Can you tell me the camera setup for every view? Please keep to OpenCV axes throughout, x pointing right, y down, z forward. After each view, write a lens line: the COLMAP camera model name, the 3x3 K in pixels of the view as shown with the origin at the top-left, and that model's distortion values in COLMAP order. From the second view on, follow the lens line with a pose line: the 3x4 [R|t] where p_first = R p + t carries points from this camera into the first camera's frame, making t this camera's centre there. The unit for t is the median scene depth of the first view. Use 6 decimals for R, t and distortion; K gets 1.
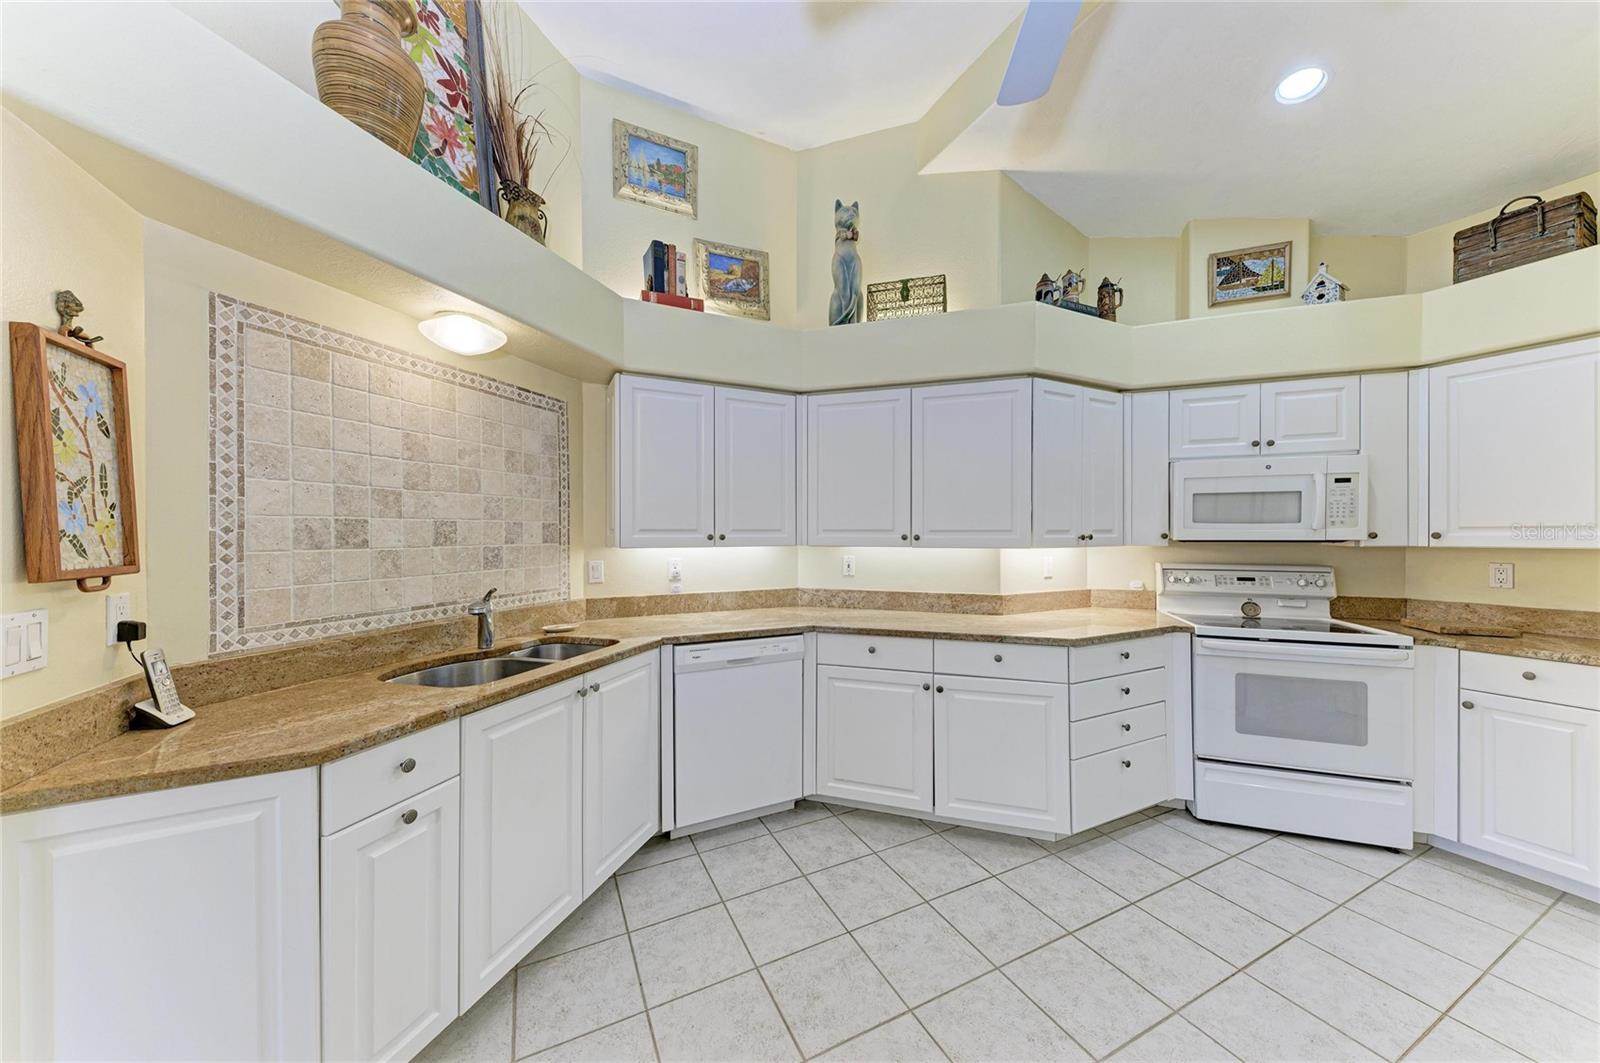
lens RADIAL K [[544.4, 0, 800.1], [0, 544.4, 537.0], [0, 0, 1]] dist [0.017121, -0.003575]
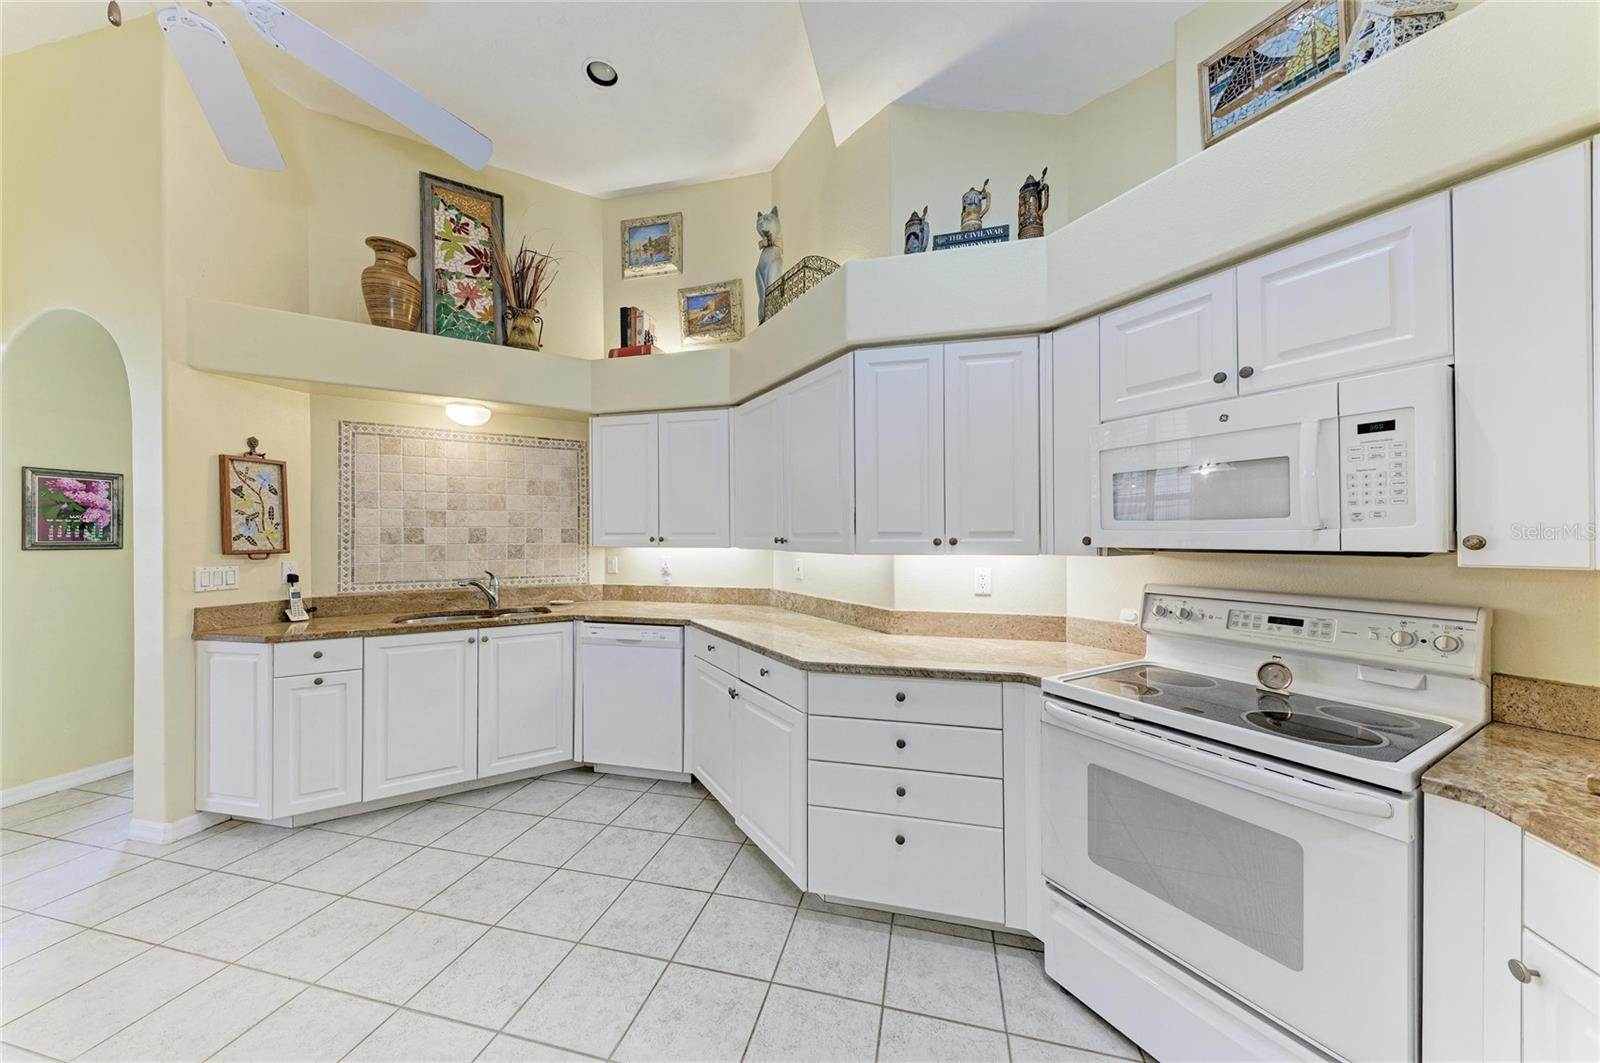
lens RADIAL K [[544.4, 0, 802.1], [0, 544.4, 539.1], [0, 0, 1]] dist [0.017121, -0.003575]
pose [[0.760324, 0.004332, -0.649529, 0.923951], [-0.005950, 0.999982, -0.000295, -0.001922], [0.649517, 0.004089, 0.760336, 0.313591]]
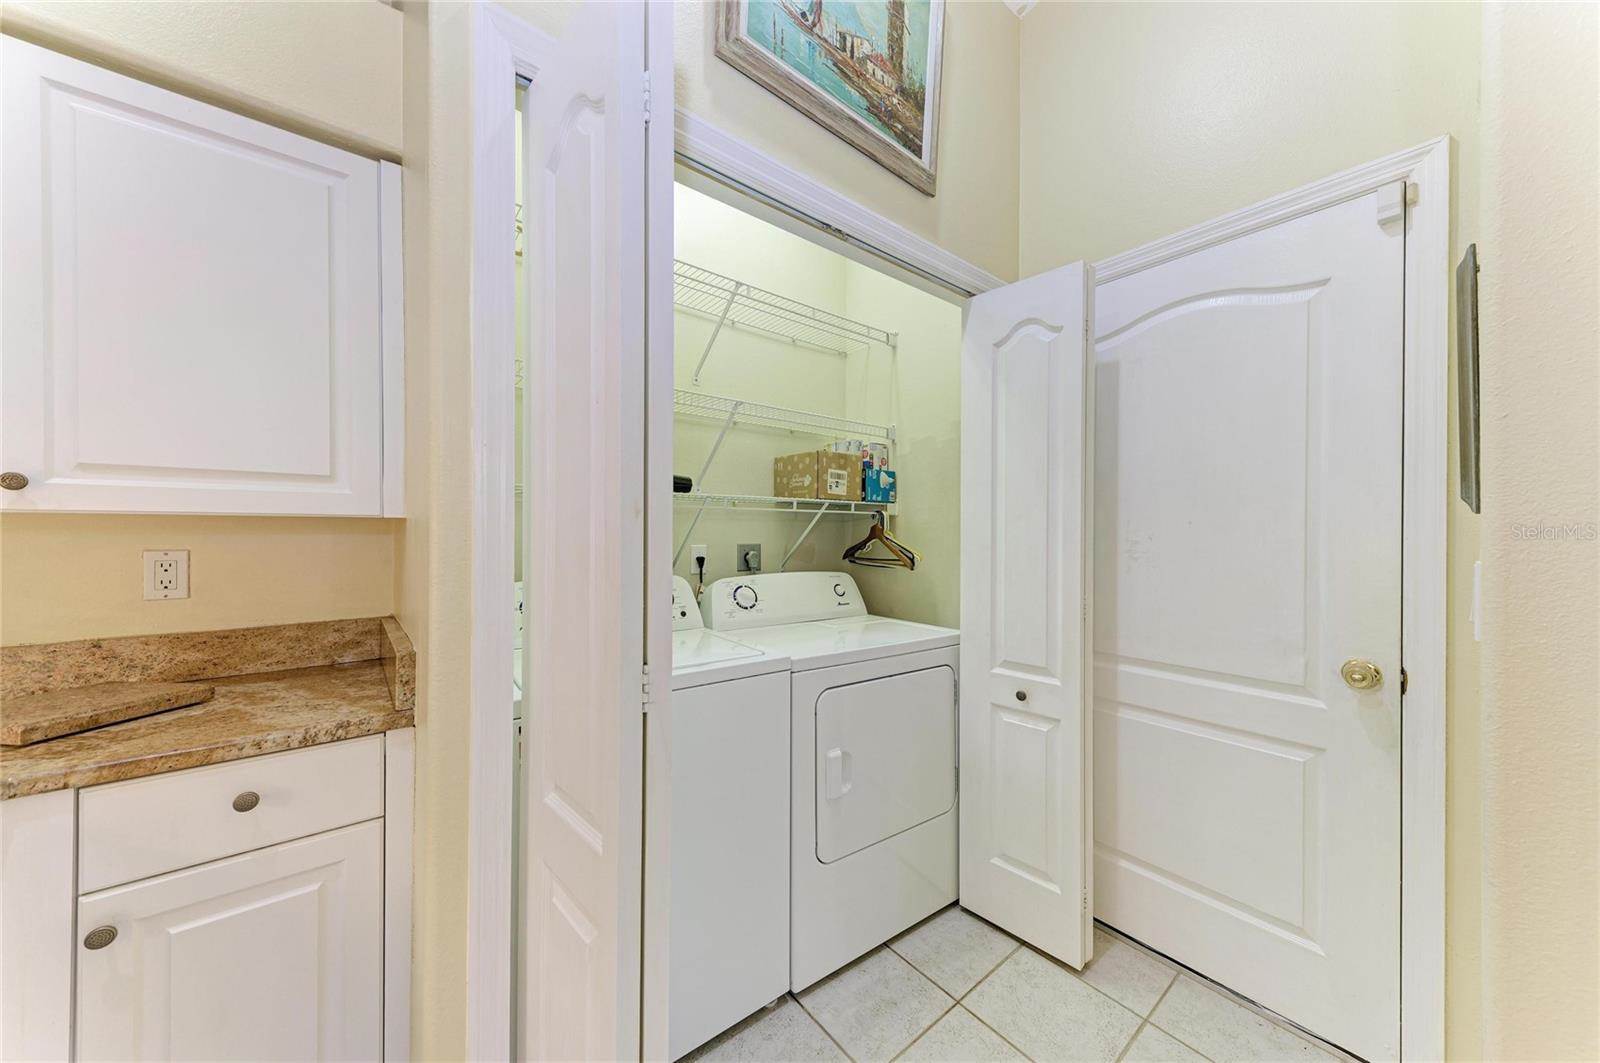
lens RADIAL K [[544.4, 0, 799.6], [0, 544.4, 532.9], [0, 0, 1]] dist [0.017121, -0.003575]
pose [[-0.213866, 0.003677, 0.976856, 0.645532], [0.004288, 0.999987, -0.002825, 0.035321], [-0.976854, 0.003584, -0.213879, 0.541229]]
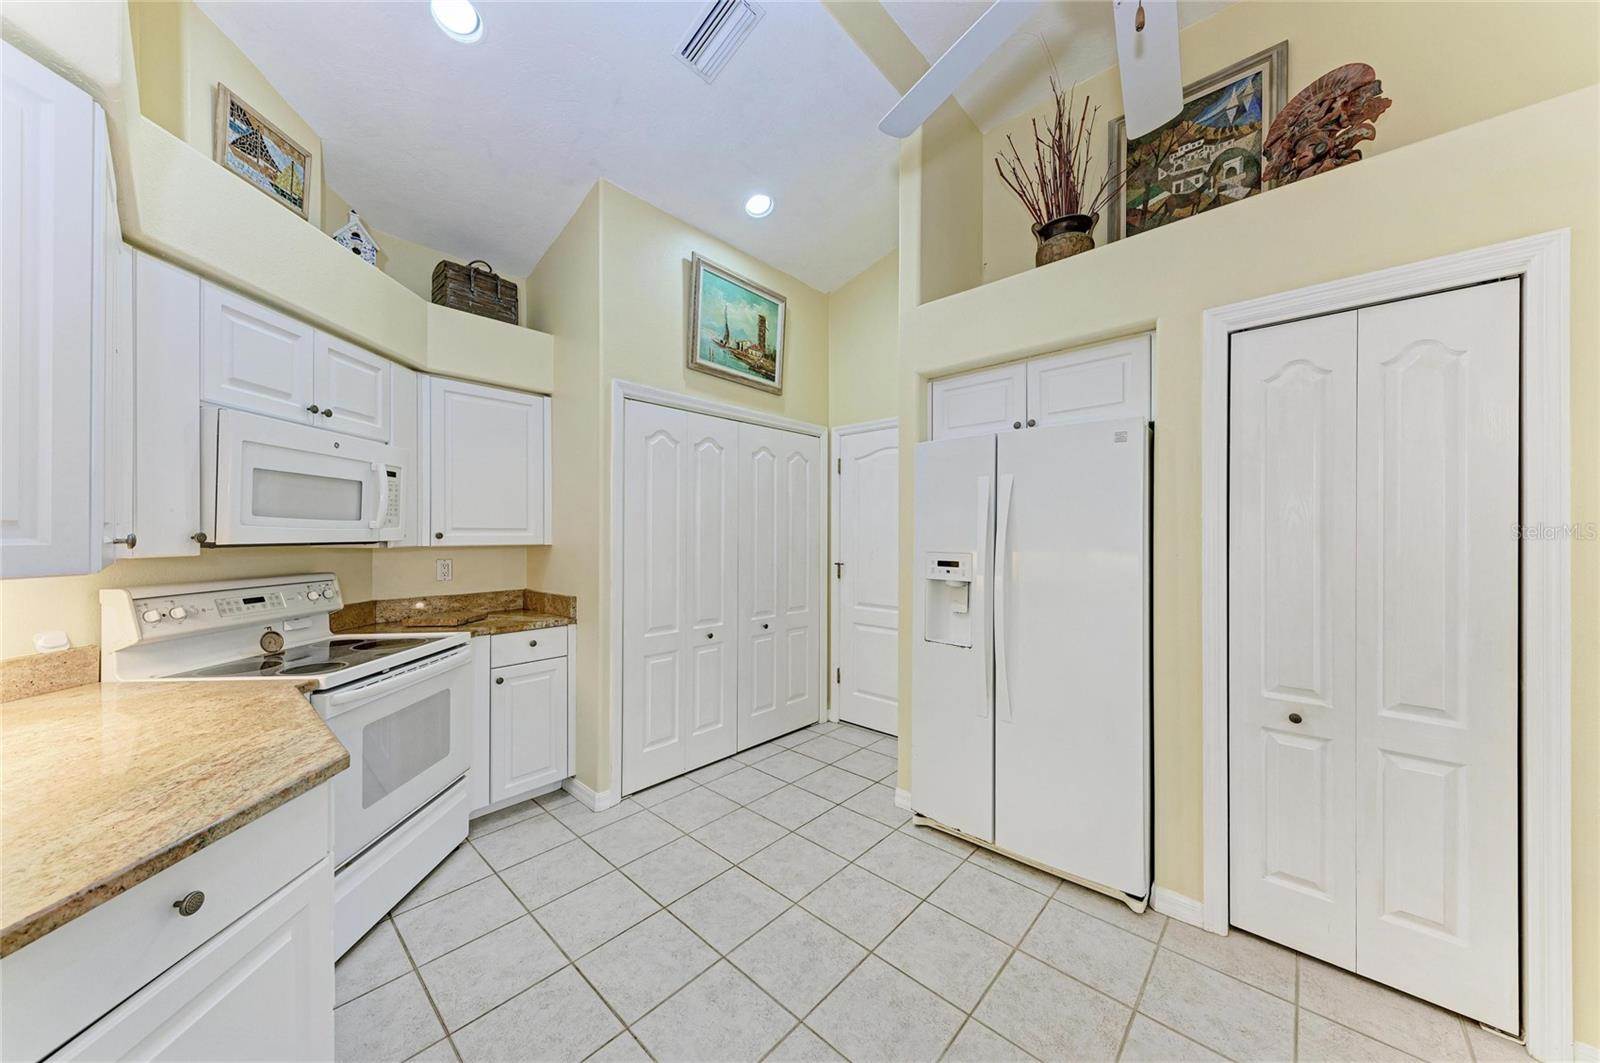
lens RADIAL K [[544.4, 0, 802.2], [0, 544.4, 535.1], [0, 0, 1]] dist [0.017121, -0.003575]
pose [[-0.358183, -0.001442, 0.933650, -0.085322], [0.004881, 0.999982, 0.003417, -0.003662], [-0.933639, 0.005781, -0.358170, 0.702815]]
